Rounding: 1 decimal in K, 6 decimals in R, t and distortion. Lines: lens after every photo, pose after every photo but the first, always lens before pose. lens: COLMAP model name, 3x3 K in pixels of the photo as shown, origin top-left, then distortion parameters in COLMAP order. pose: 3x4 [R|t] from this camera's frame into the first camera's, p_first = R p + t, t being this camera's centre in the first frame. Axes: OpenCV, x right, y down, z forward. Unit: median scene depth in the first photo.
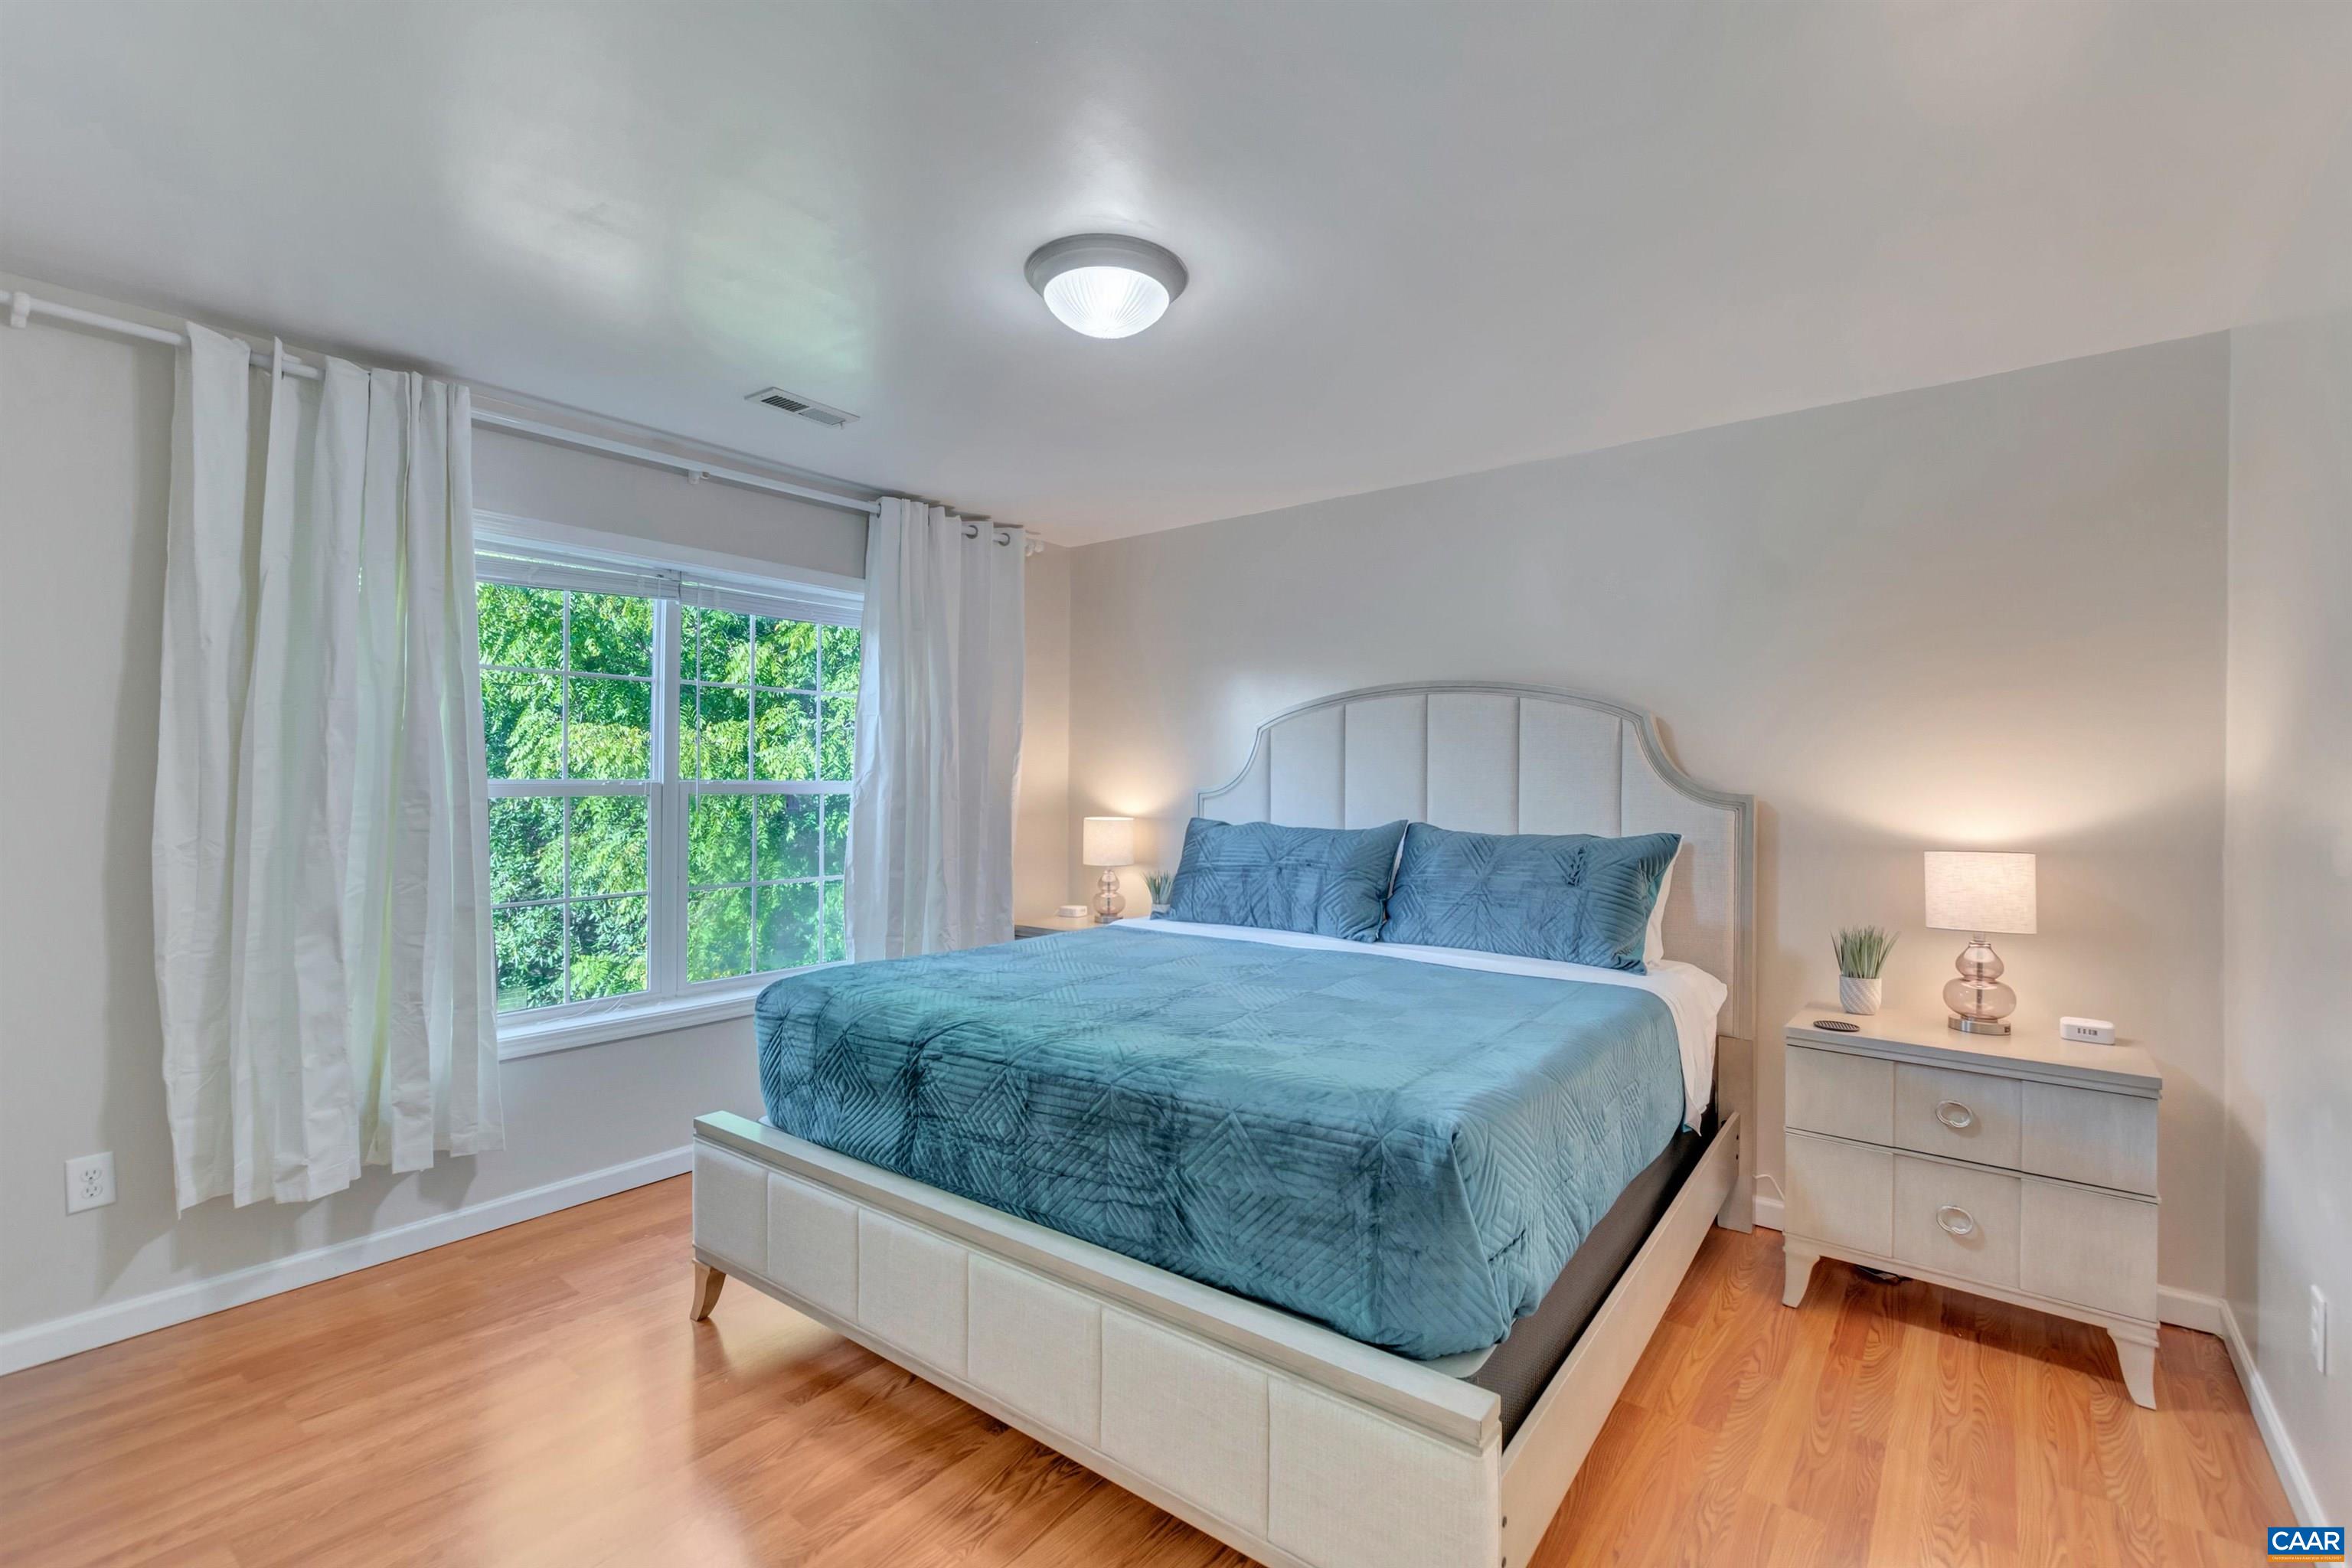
lens RADIAL K [[1035.8, 0, 1190.5], [0, 1035.8, 777.9], [0, 0, 1]] dist [0.004502, -0.002321]
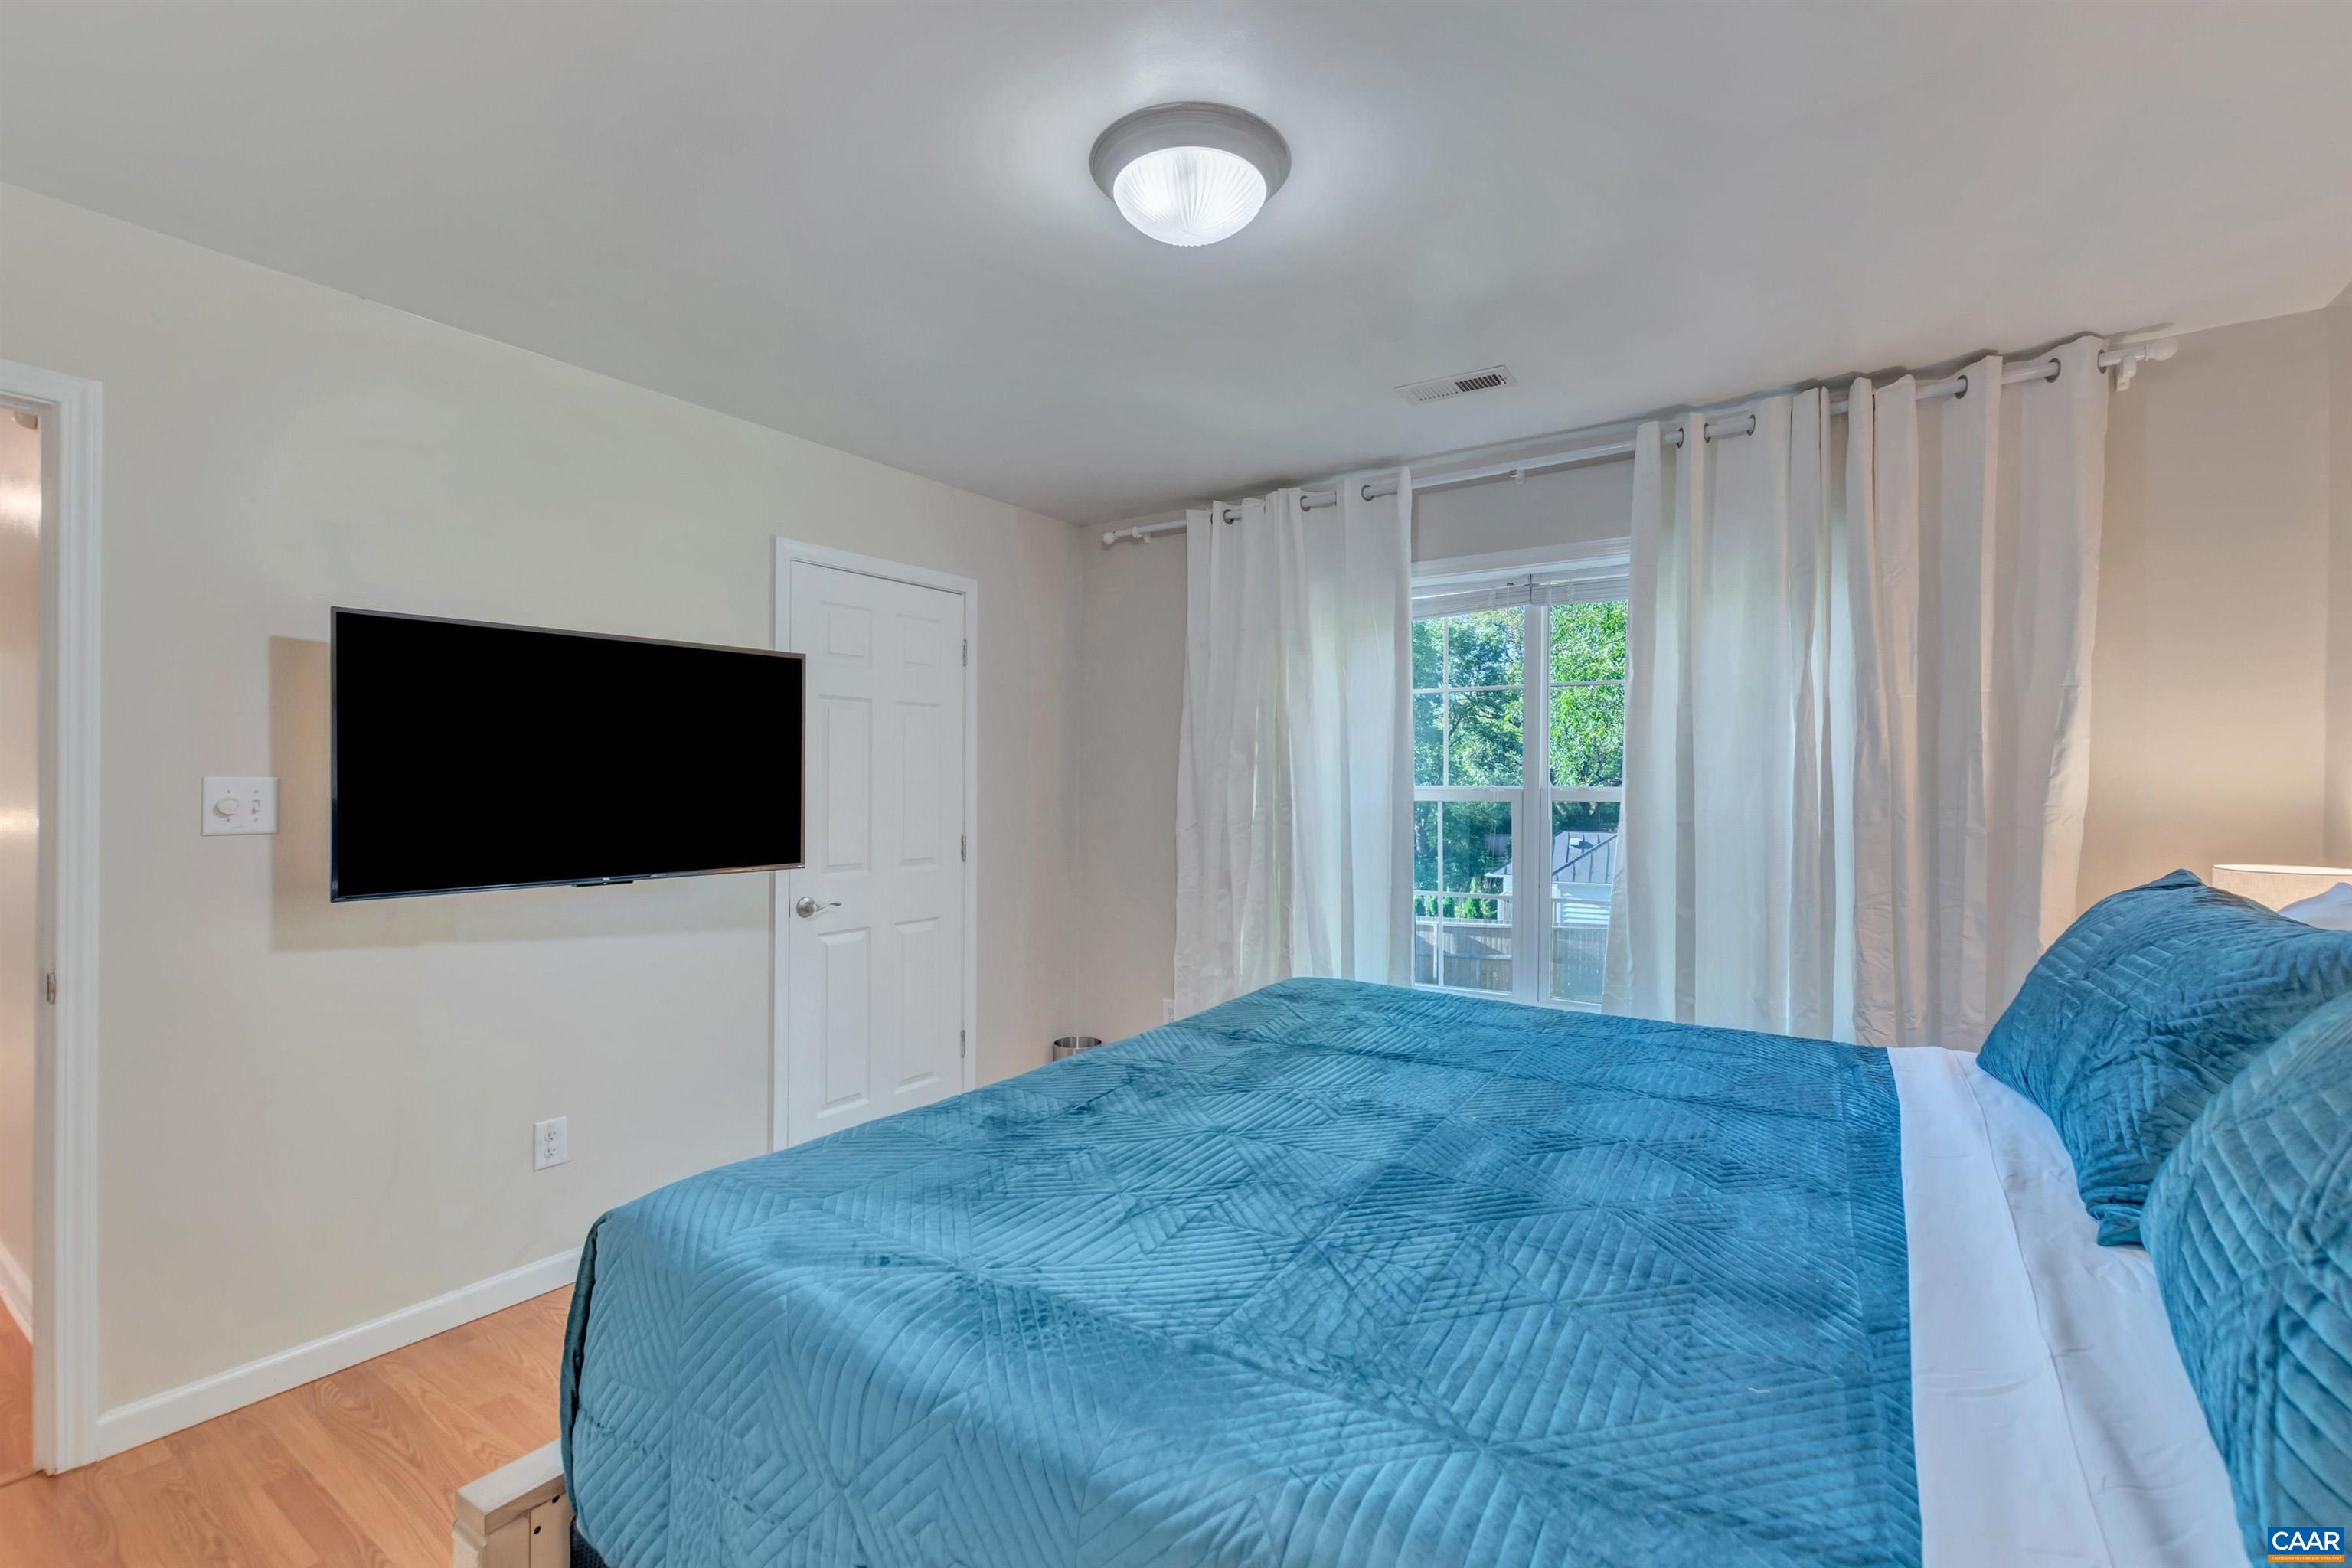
lens RADIAL K [[1035.8, 0, 1166.1], [0, 1035.8, 785.2], [0, 0, 1]] dist [0.004502, -0.002321]
pose [[0.056398, -0.004834, -0.998397, 0.394750], [0.001596, 0.999987, -0.004752, 0.003907], [0.998407, -0.001326, 0.056405, 0.503195]]
